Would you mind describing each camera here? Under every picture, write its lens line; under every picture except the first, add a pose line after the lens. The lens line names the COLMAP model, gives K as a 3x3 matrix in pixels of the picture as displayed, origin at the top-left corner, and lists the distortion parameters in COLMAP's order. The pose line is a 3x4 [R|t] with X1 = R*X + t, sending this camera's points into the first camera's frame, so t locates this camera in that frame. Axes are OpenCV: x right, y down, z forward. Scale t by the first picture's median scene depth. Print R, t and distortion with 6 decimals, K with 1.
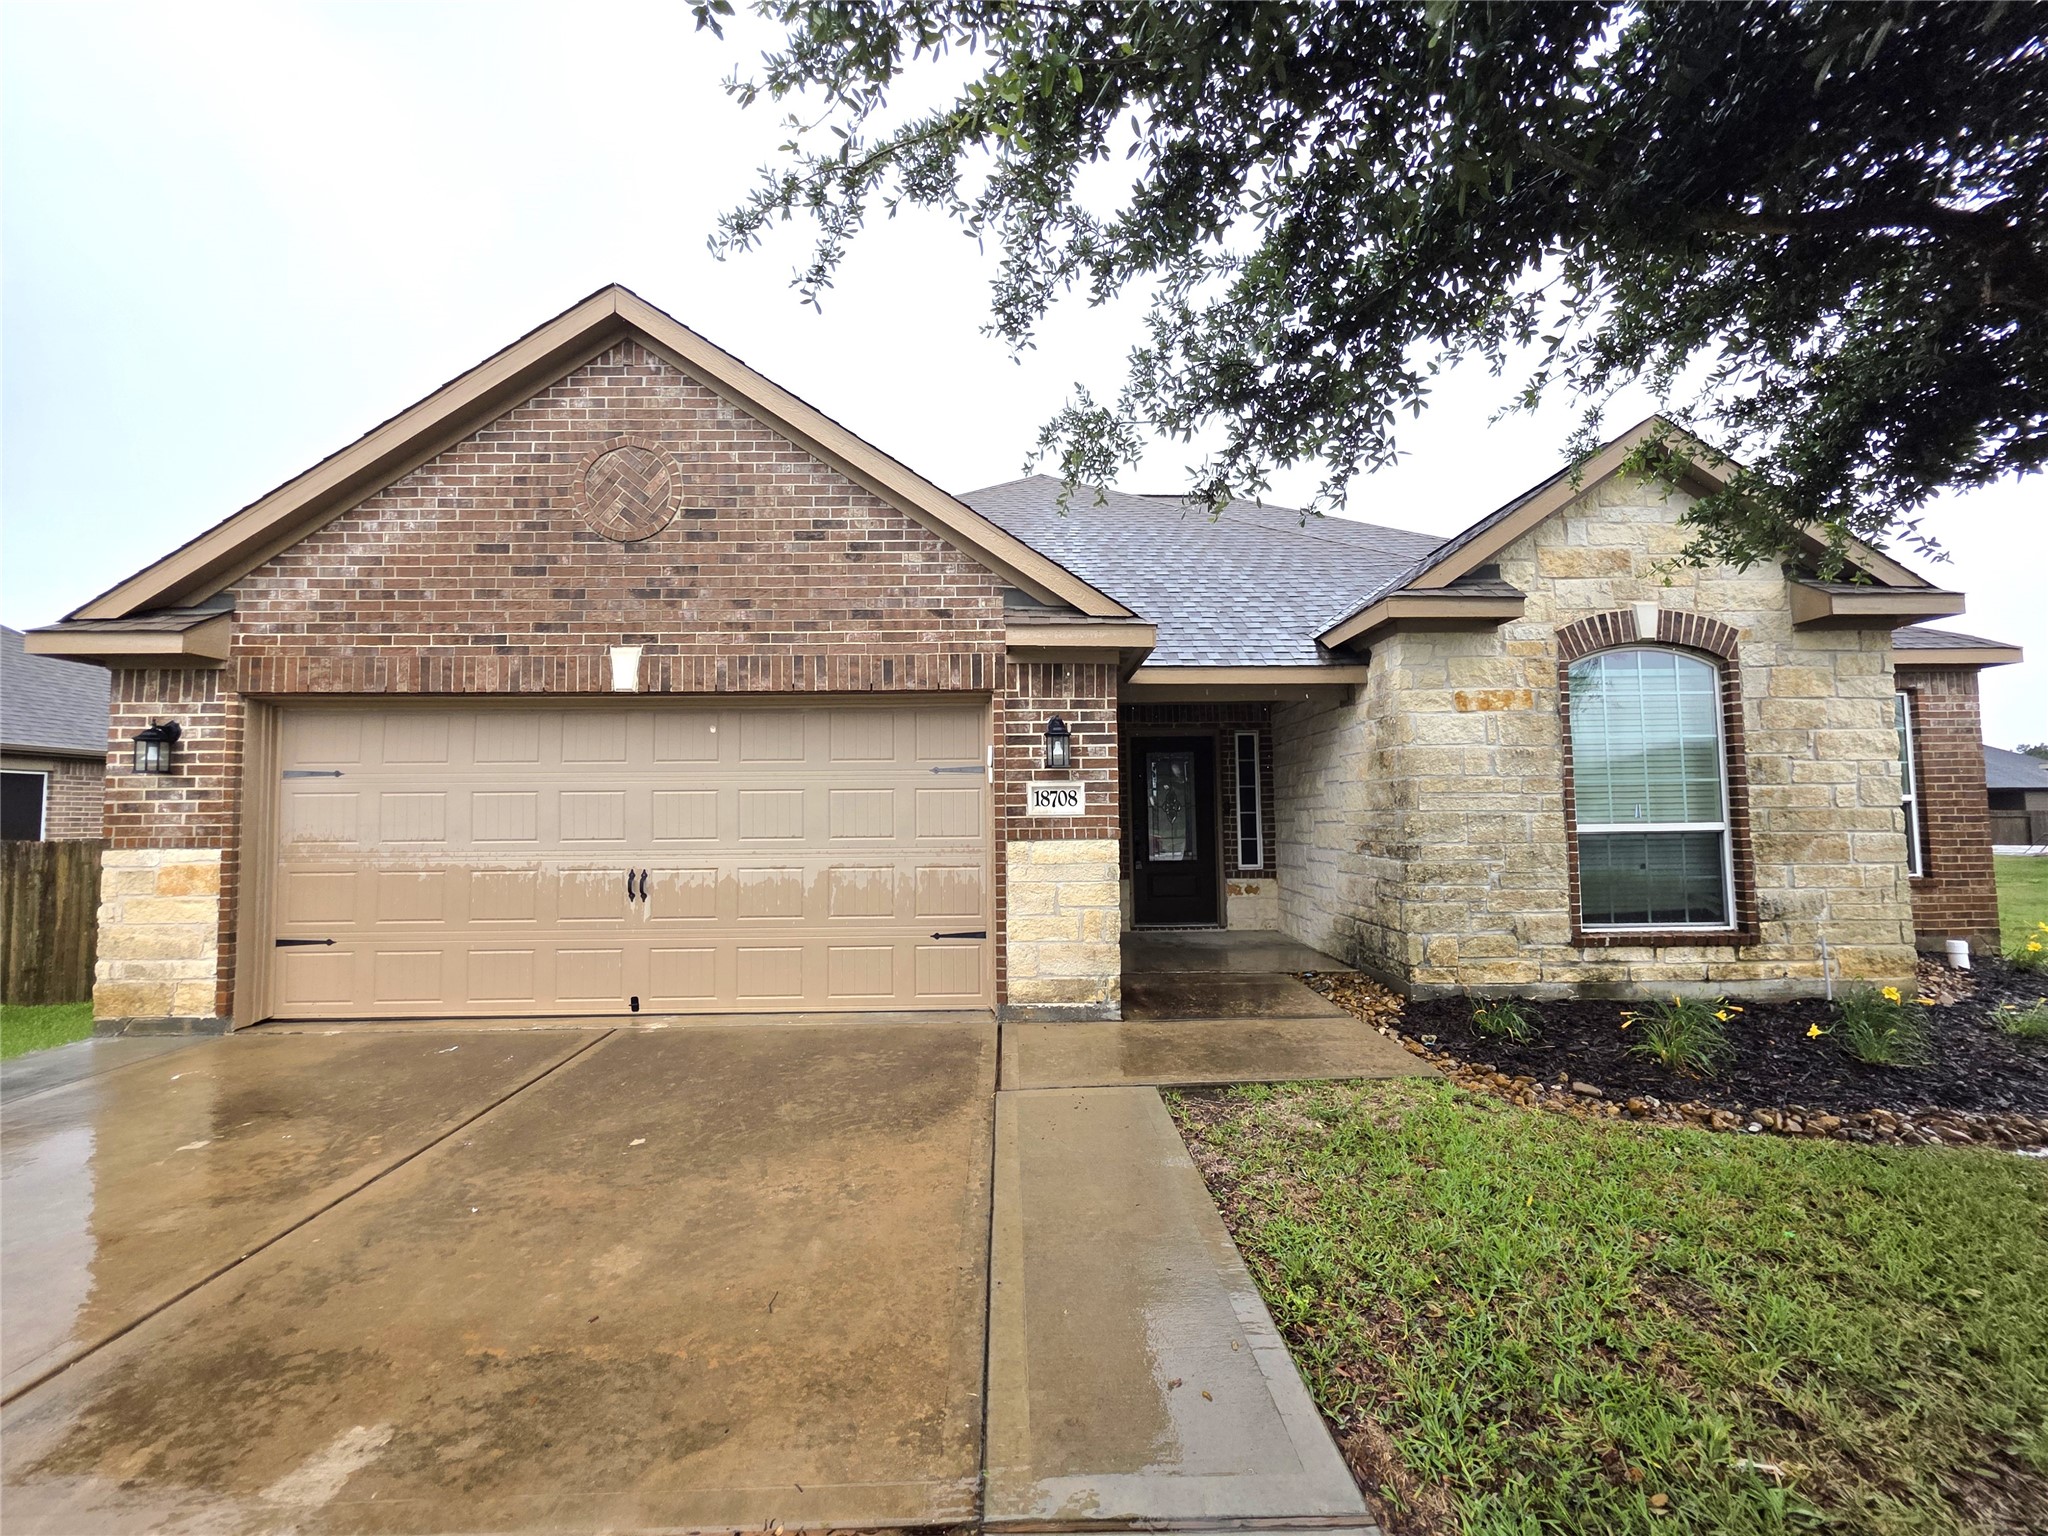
lens RADIAL K [[821.0, 0, 1018.2], [0, 821.0, 772.8], [0, 0, 1]] dist [0.002768, -0.003193]
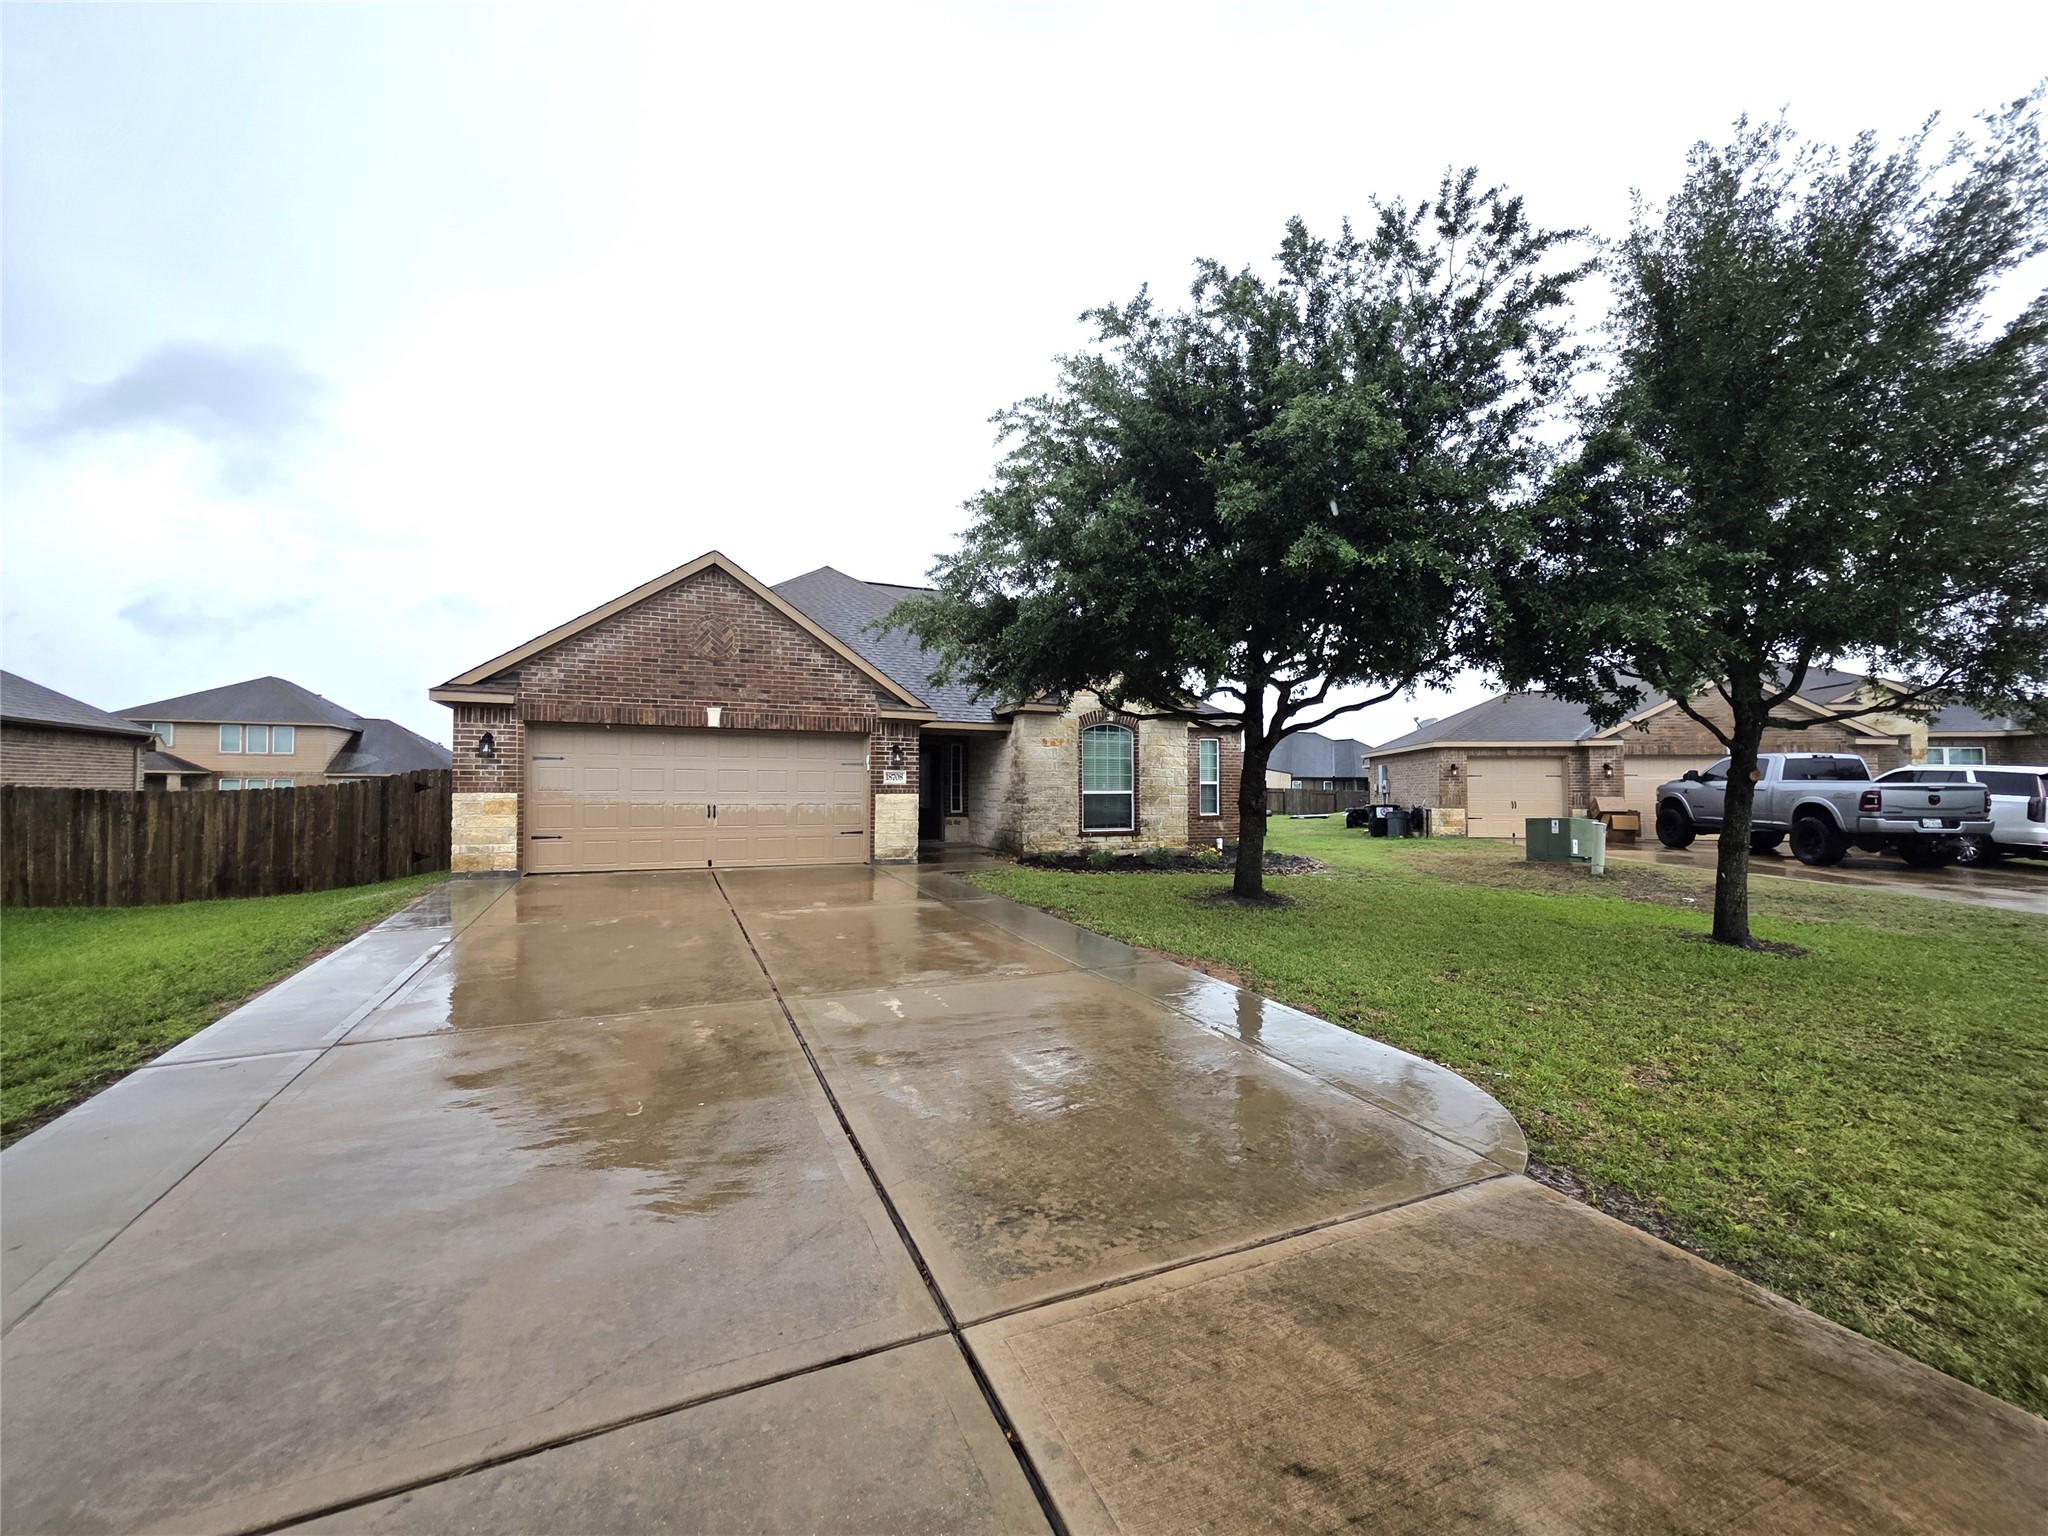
lens RADIAL K [[821.0, 0, 1018.2], [0, 821.0, 772.8], [0, 0, 1]] dist [0.002768, -0.003193]
pose [[0.920091, 0.022129, 0.391080, -0.576741], [-0.034993, 0.999055, 0.025795, -0.058643], [-0.390139, -0.037419, 0.919995, -1.426935]]
